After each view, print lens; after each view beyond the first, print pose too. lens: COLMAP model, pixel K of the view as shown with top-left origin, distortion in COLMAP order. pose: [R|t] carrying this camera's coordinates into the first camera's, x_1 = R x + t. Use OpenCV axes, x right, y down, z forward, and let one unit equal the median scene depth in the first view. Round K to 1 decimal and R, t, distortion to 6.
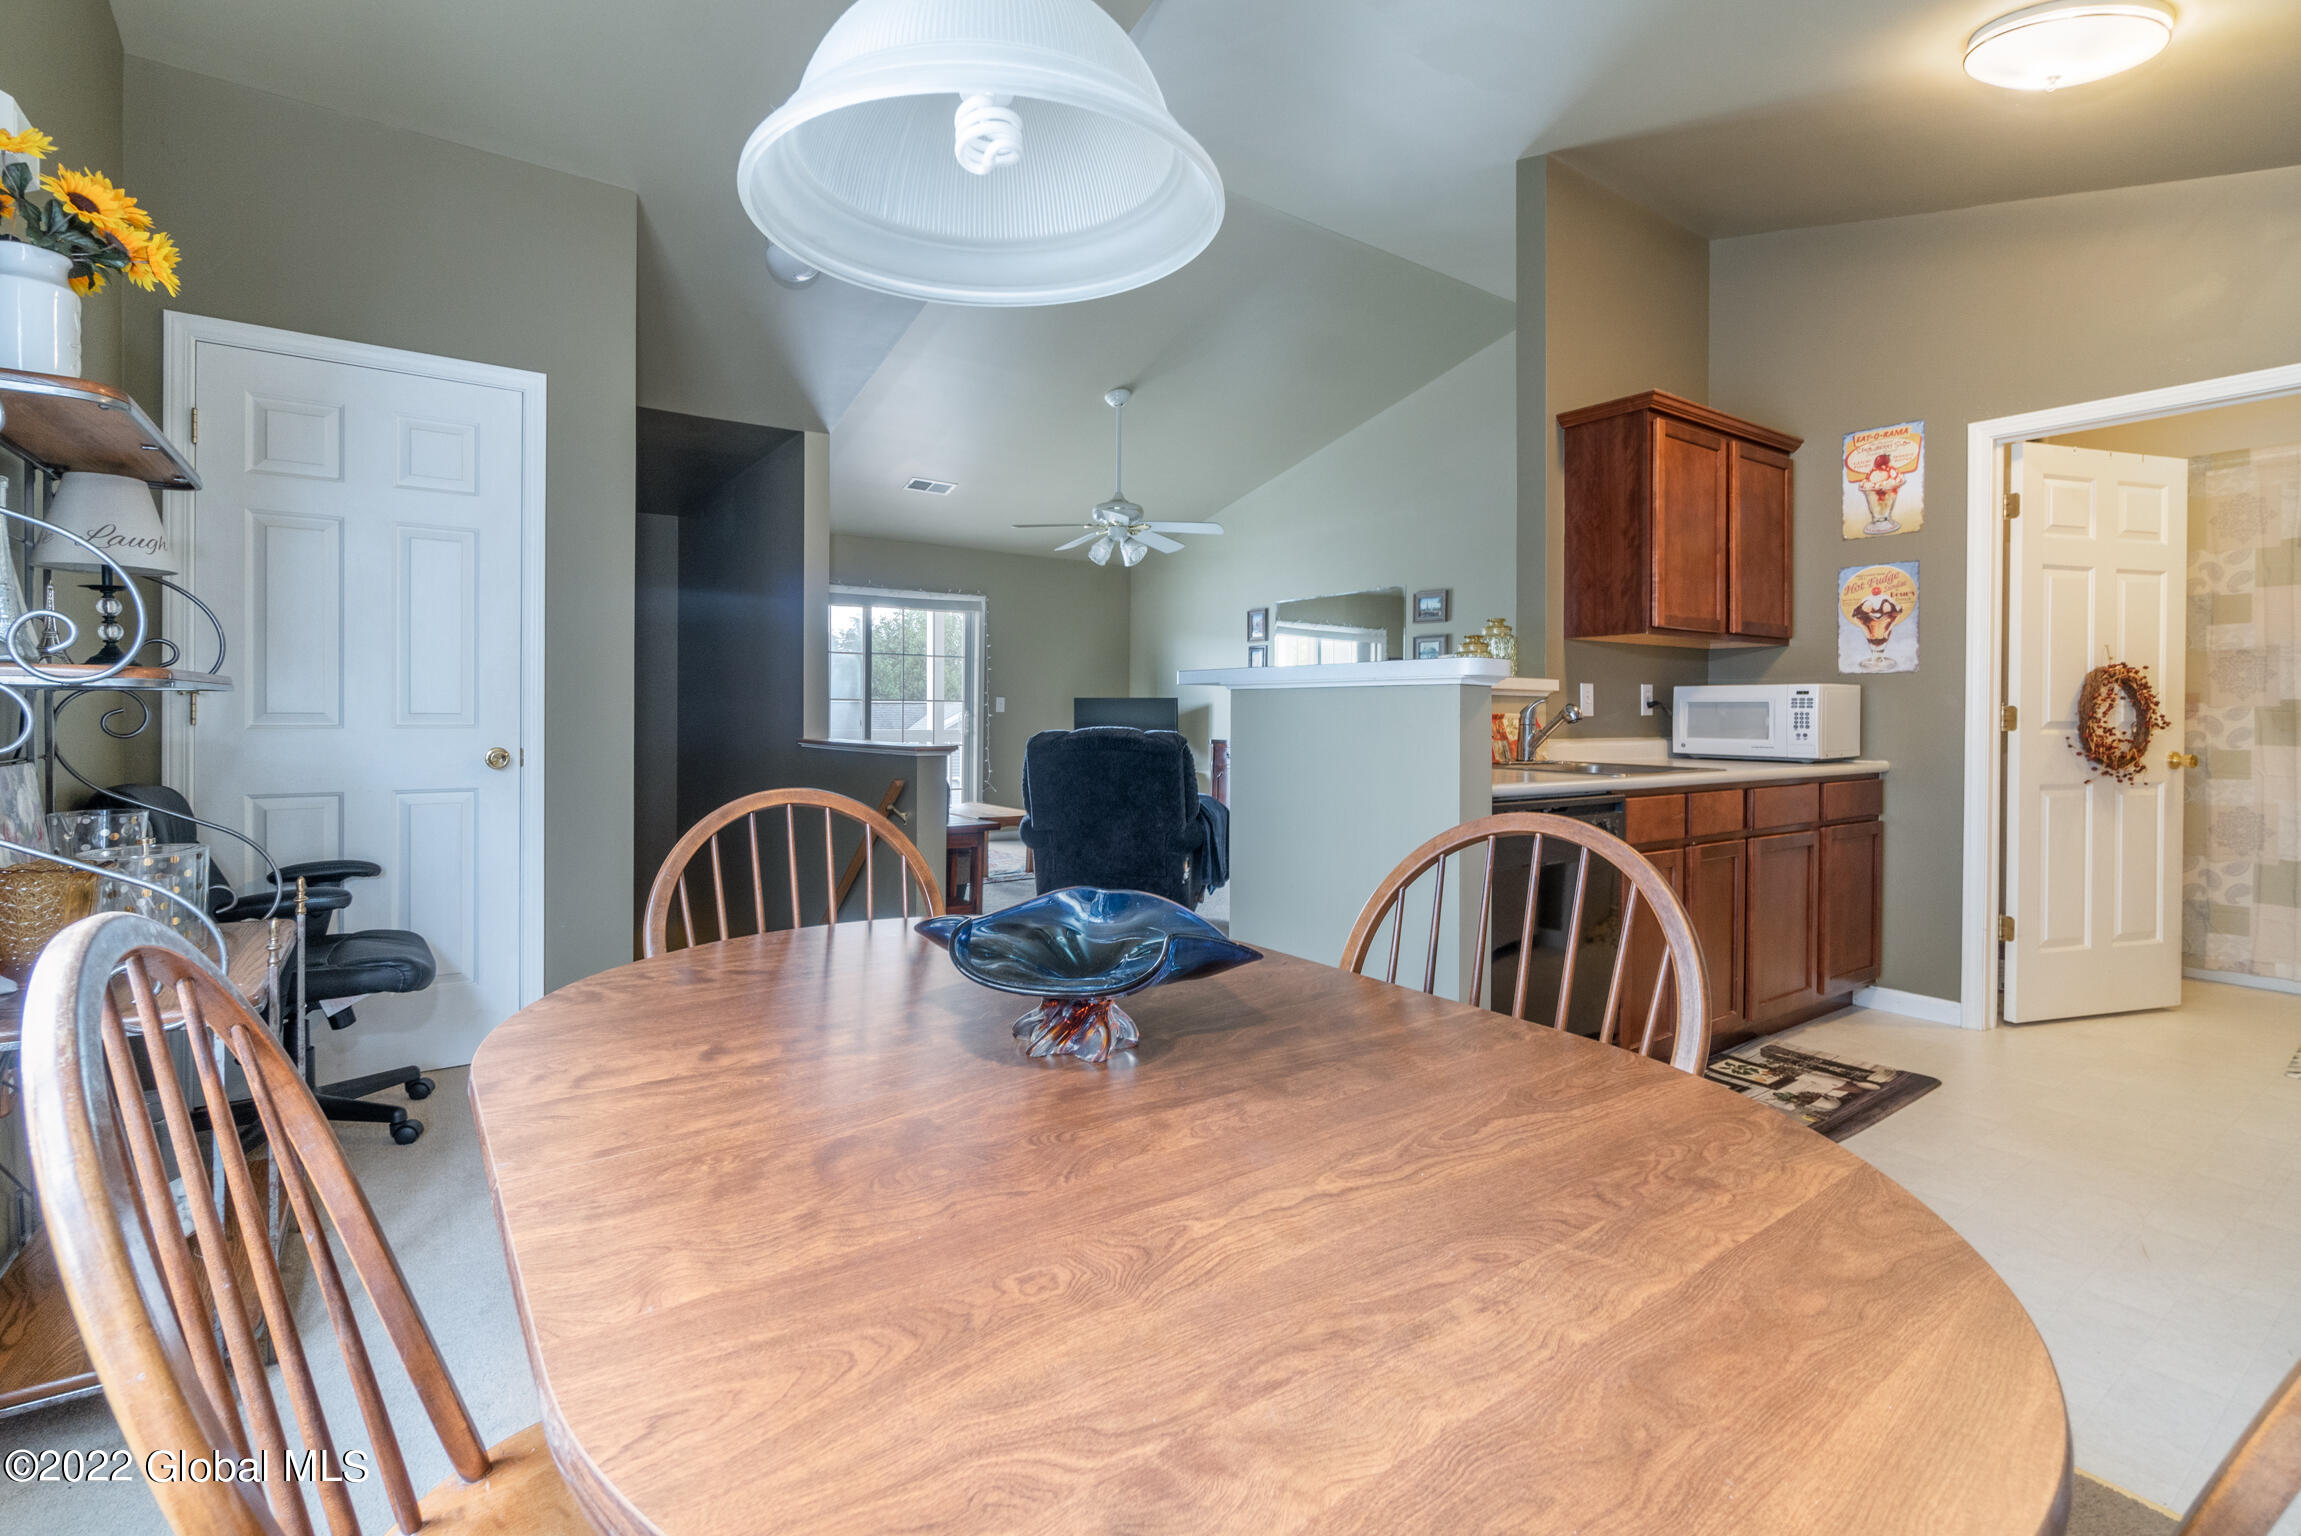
lens RADIAL K [[992.5, 0, 1121.1], [0, 992.5, 719.4], [0, 0, 1]] dist [-0.000963, -0.000342]
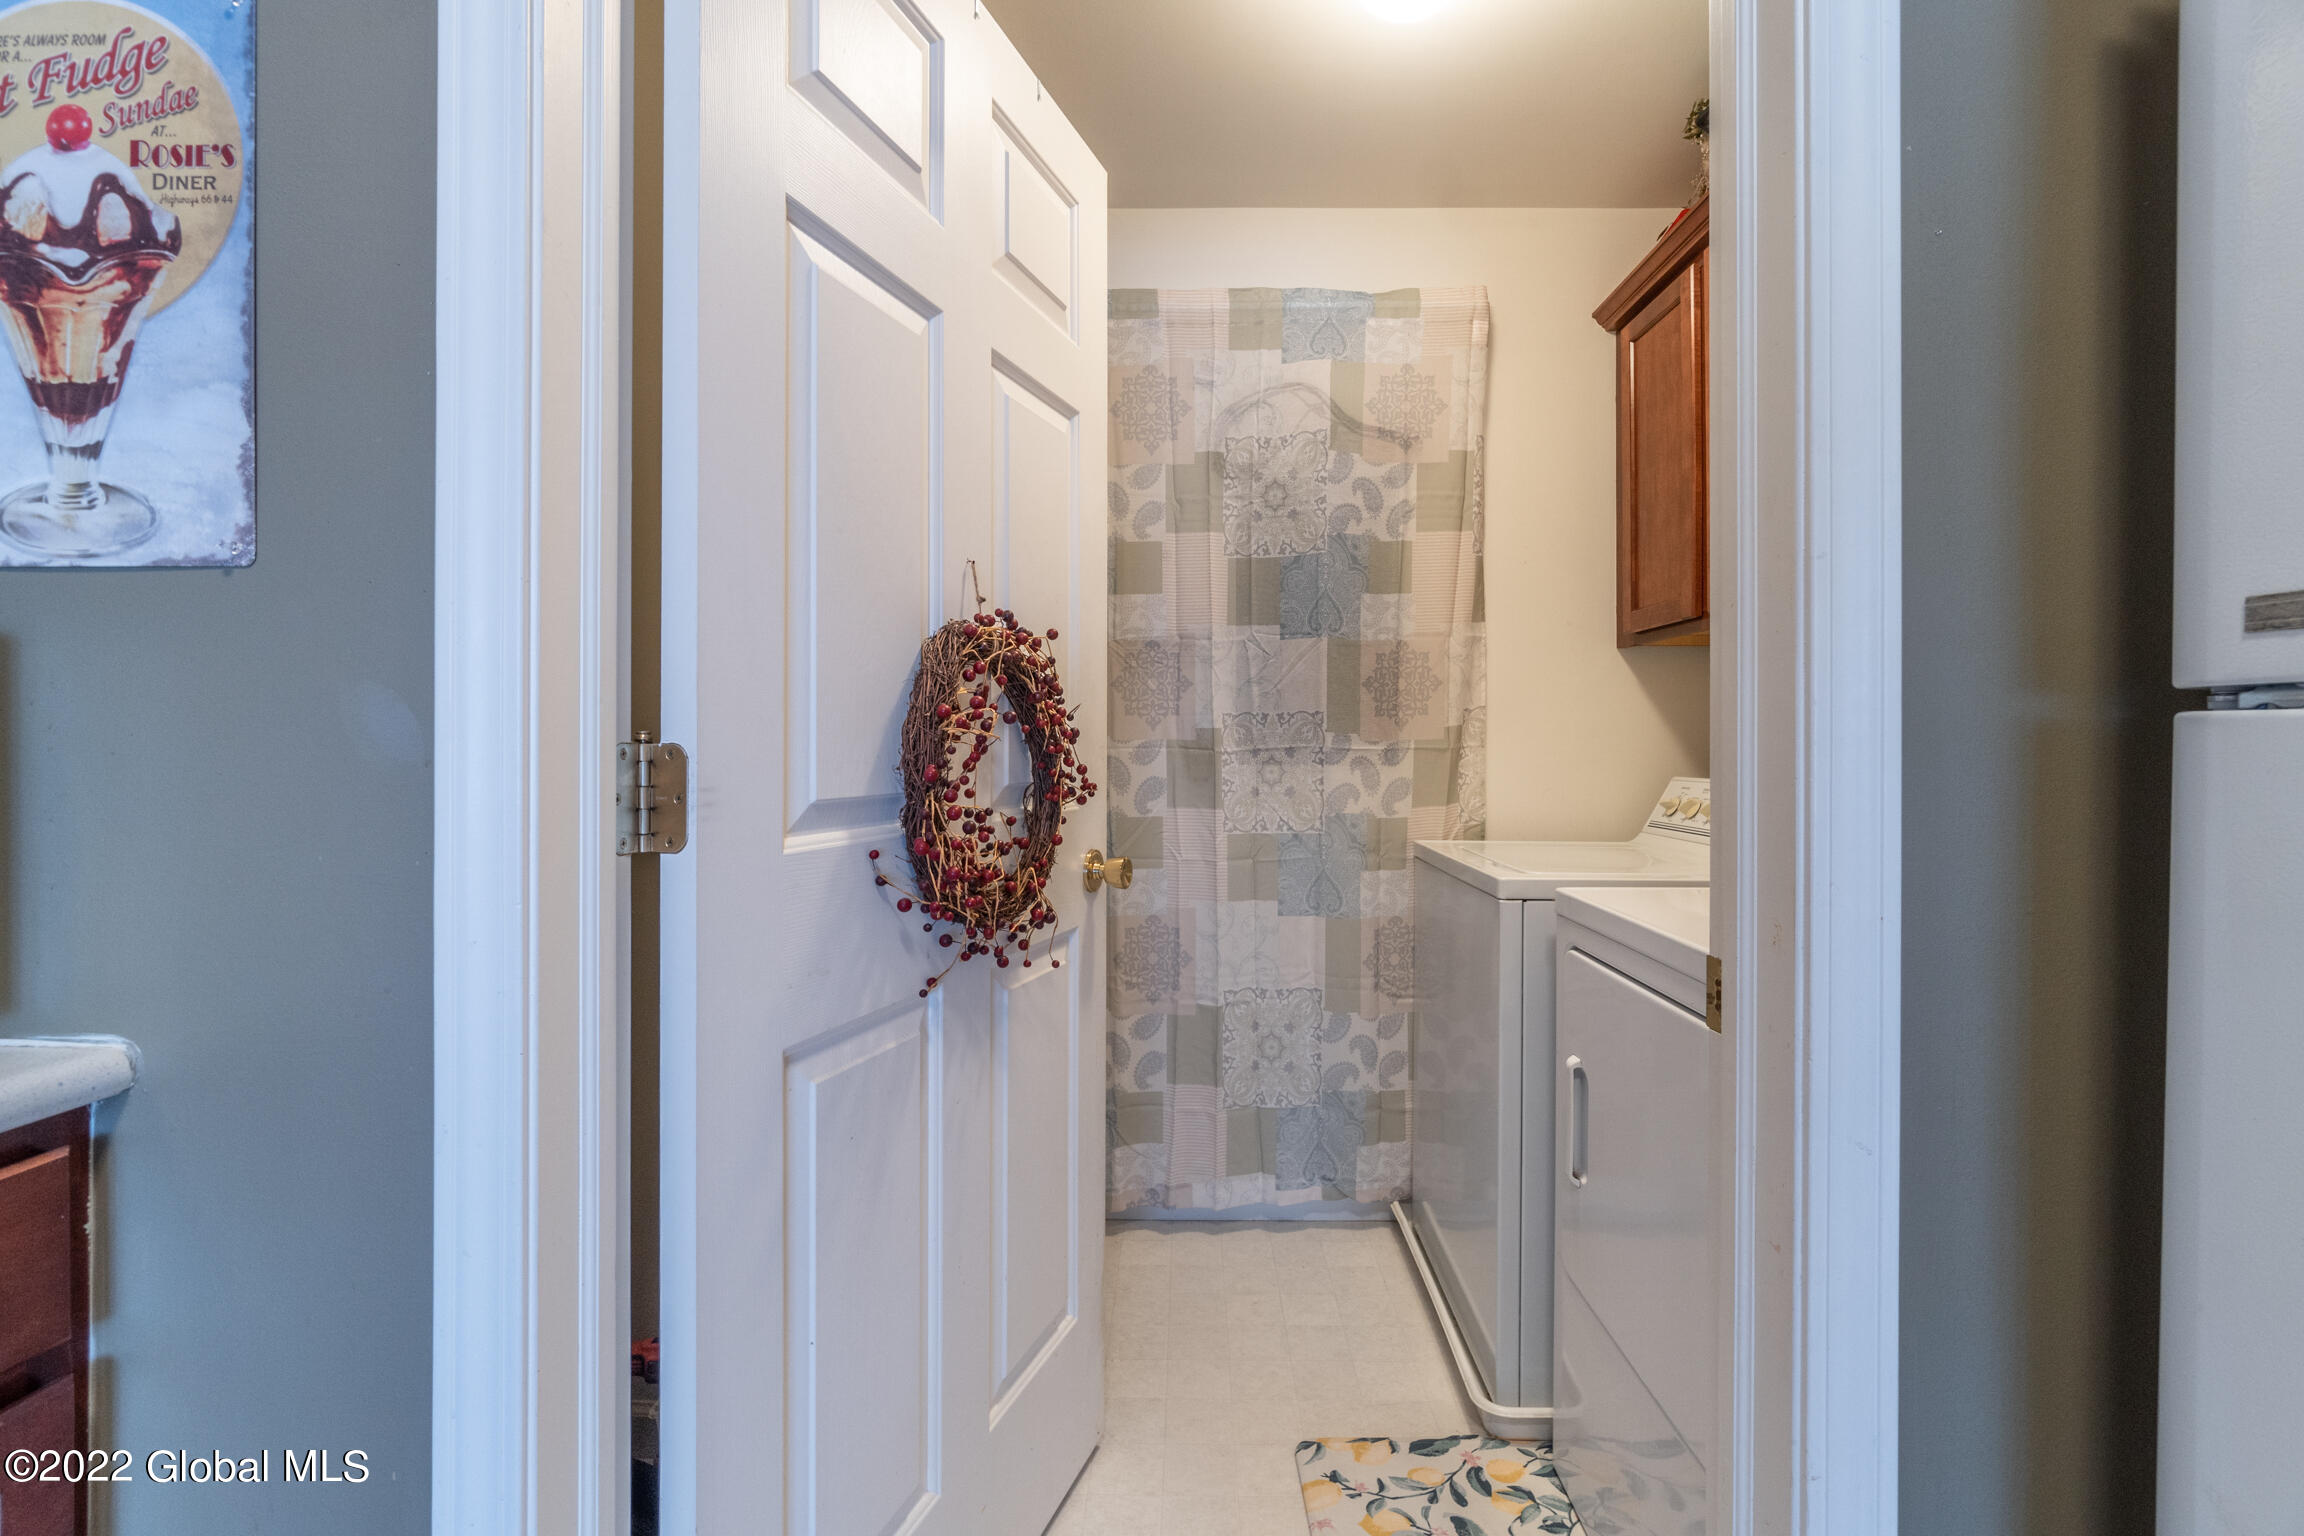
lens RADIAL K [[993.8, 0, 1155.1], [0, 993.8, 749.4], [0, 0, 1]] dist [-0.000963, -0.000342]
pose [[0.582106, -0.008904, 0.813064, 0.745191], [0.005043, 0.999960, 0.007341, -0.013196], [-0.813097, -0.000173, 0.582128, 0.742423]]
